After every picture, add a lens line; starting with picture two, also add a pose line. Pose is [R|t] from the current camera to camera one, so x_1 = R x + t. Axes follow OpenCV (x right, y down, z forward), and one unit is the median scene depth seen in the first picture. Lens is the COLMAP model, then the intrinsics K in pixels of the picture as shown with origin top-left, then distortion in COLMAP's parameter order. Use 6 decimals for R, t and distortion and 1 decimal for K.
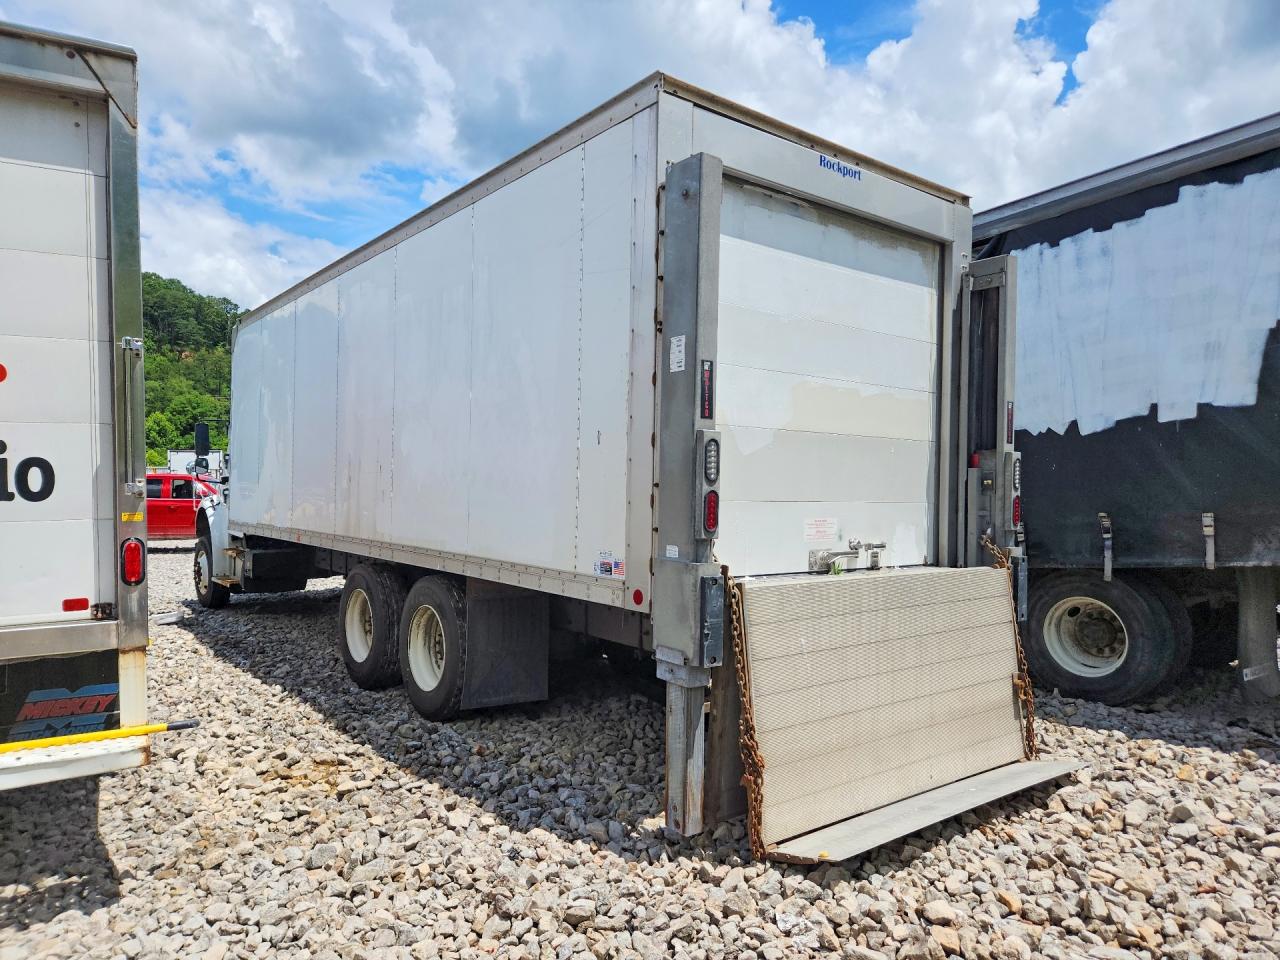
lens RADIAL K [[865.6, 0, 636.7], [0, 865.6, 478.3], [0, 0, 1]] dist [0.048160, -0.035444]
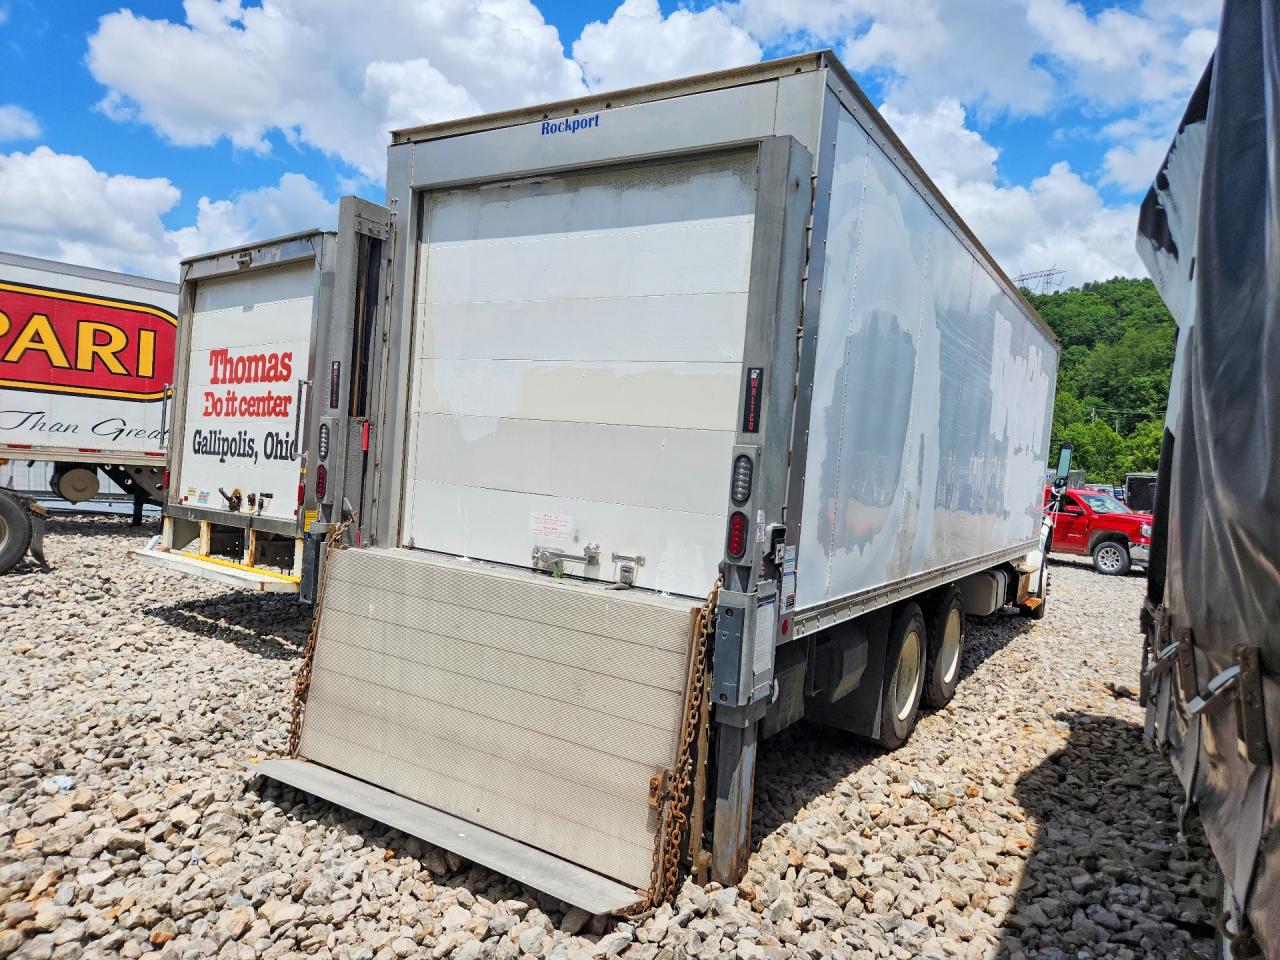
lens RADIAL K [[865.6, 0, 637.9], [0, 865.6, 482.8], [0, 0, 1]] dist [0.048160, -0.035444]
pose [[0.337168, 0.041867, -0.940513, 1.104510], [-0.063364, 0.997755, 0.021700, -0.012363], [0.939310, 0.052278, 0.339064, 0.772615]]
